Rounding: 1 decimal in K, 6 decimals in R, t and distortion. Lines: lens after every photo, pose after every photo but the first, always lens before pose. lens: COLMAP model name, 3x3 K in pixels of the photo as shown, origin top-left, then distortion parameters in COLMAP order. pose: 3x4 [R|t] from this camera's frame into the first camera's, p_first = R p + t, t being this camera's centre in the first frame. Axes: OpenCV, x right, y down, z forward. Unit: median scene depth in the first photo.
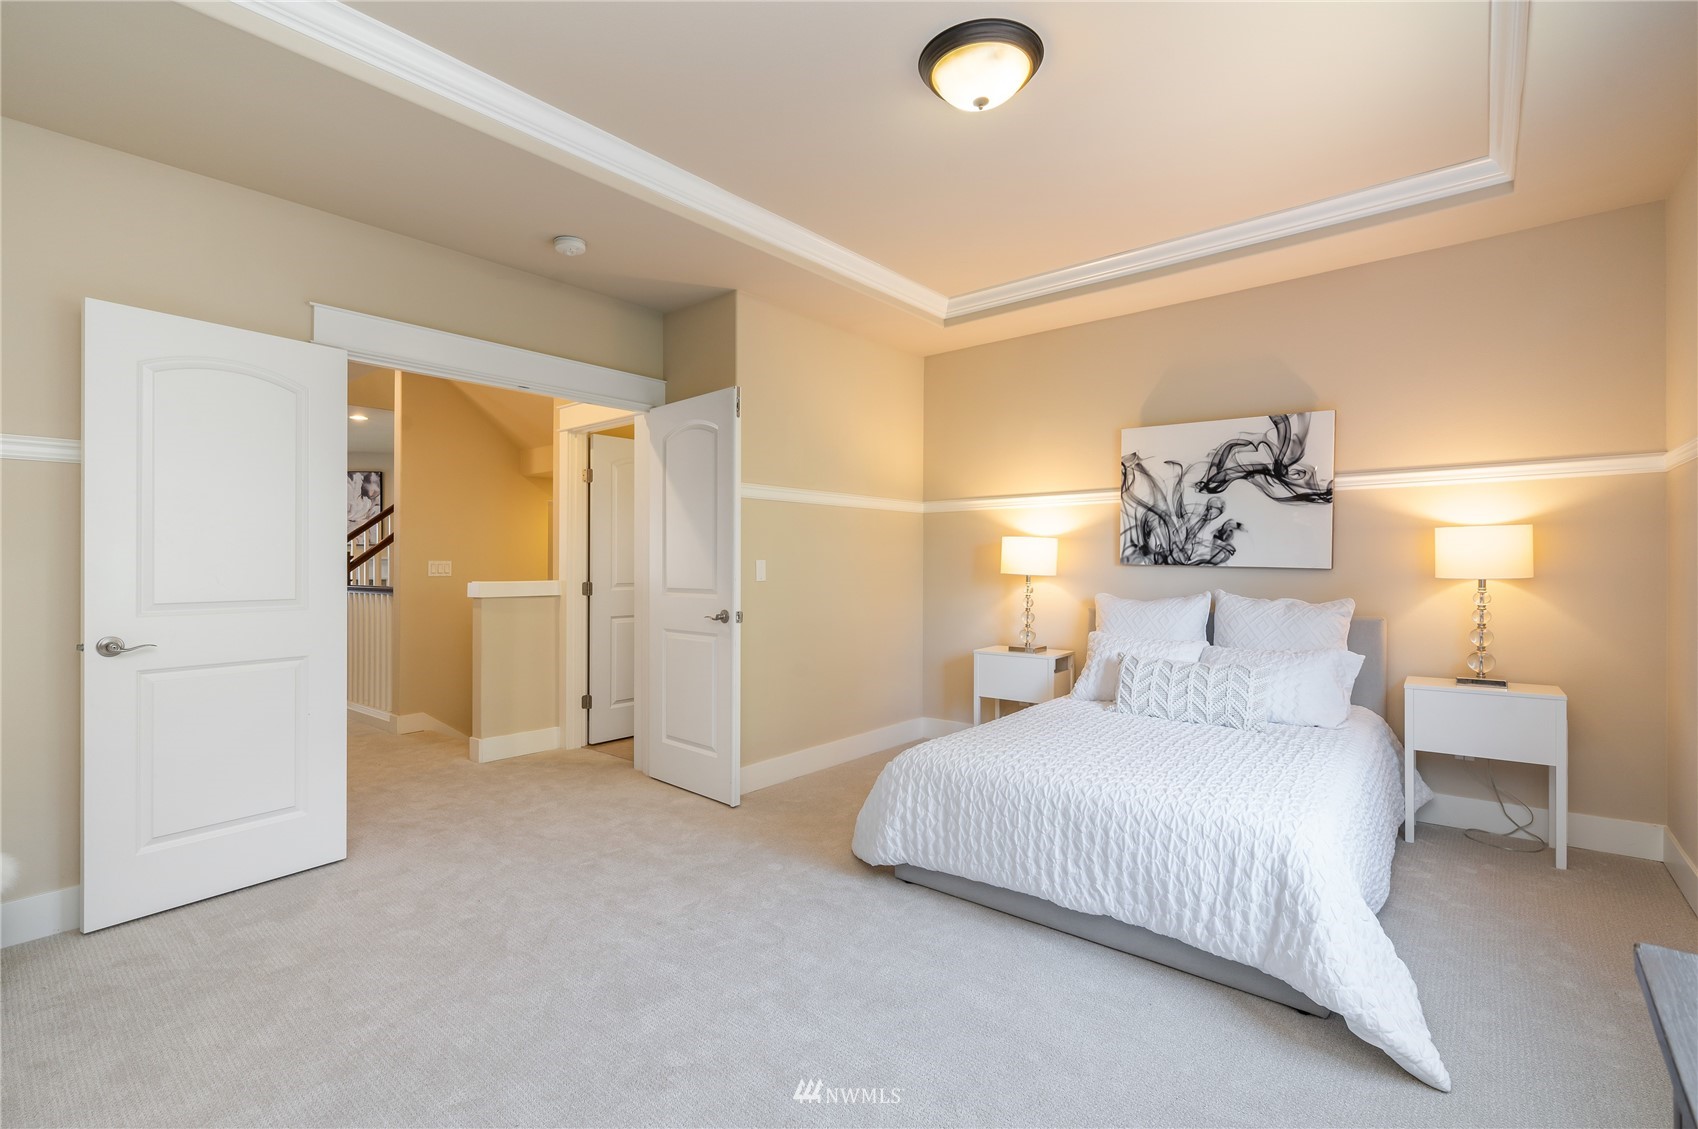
lens RADIAL K [[766.6, 0, 843.9], [0, 766.6, 560.2], [0, 0, 1]] dist [0.001087, 0.000596]
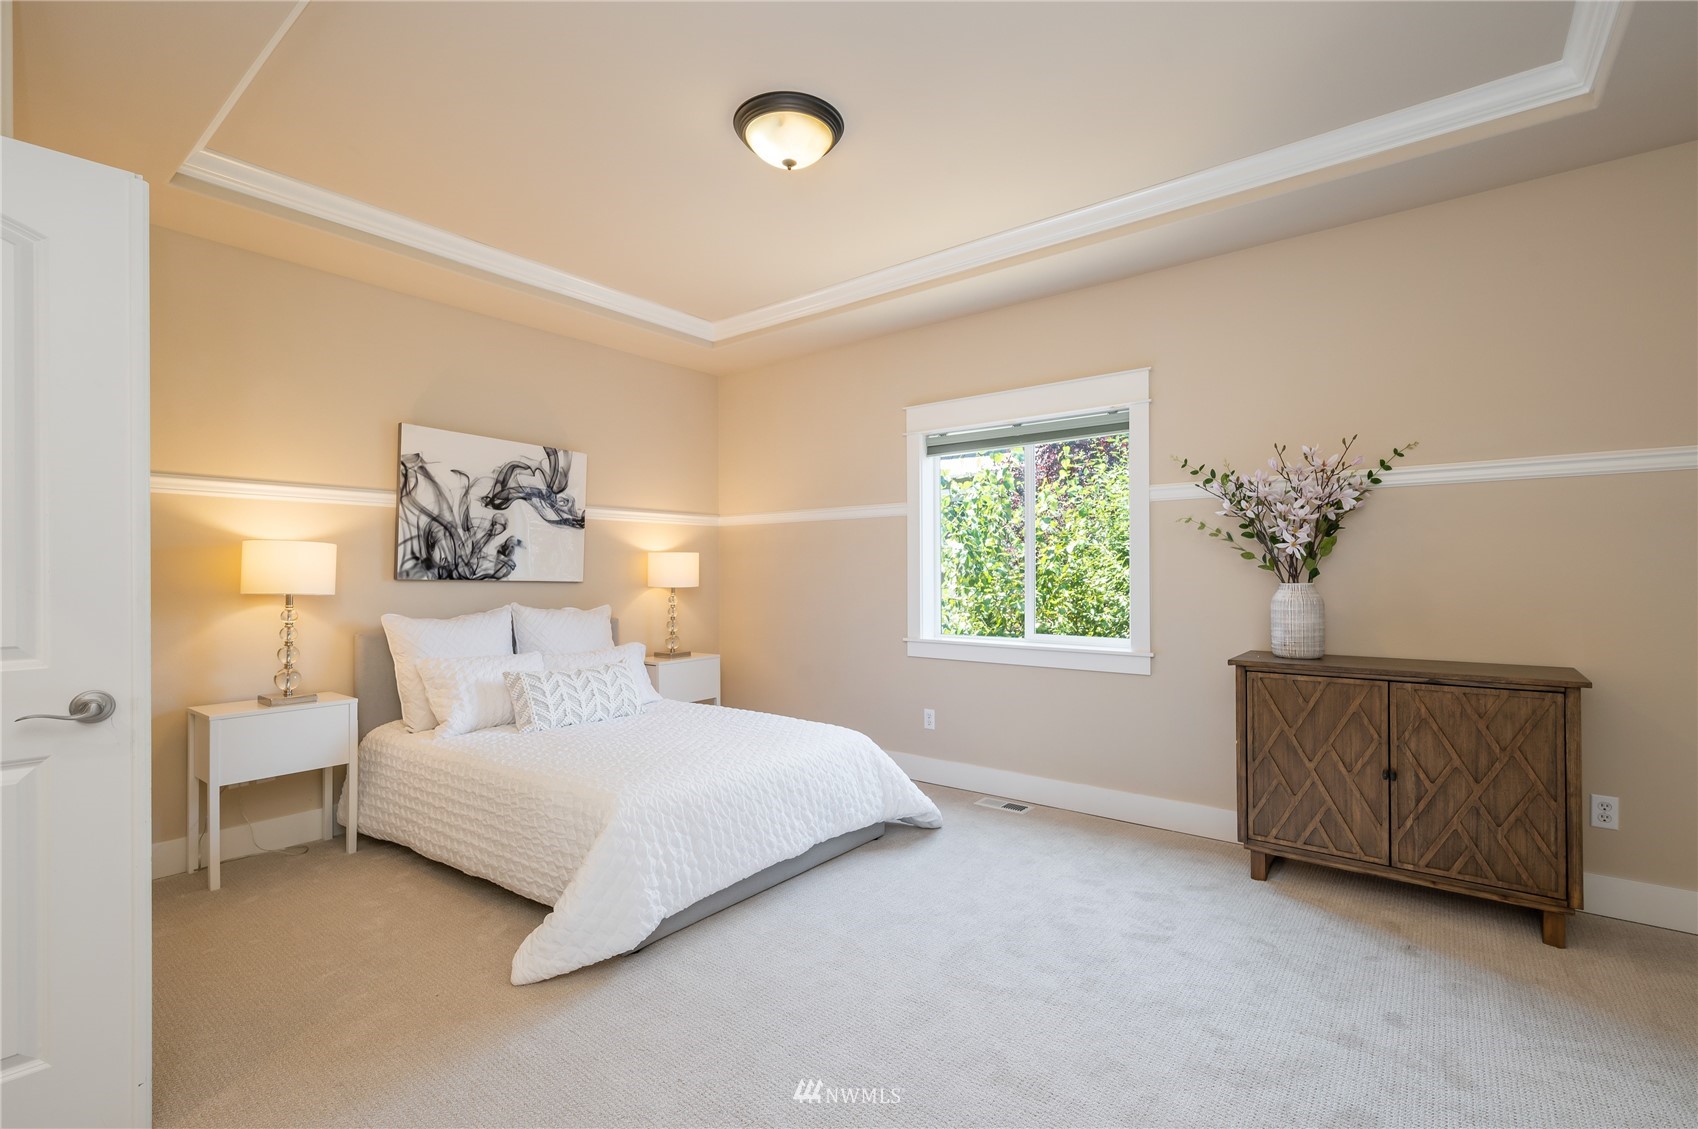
lens RADIAL K [[766.6, 0, 856.1], [0, 766.6, 566.1], [0, 0, 1]] dist [0.001087, 0.000596]
pose [[-0.048763, 0.012195, 0.998736, -0.564135], [0.000579, 0.999926, -0.012181, 0.001167], [-0.998810, -0.000016, -0.048767, 0.571708]]
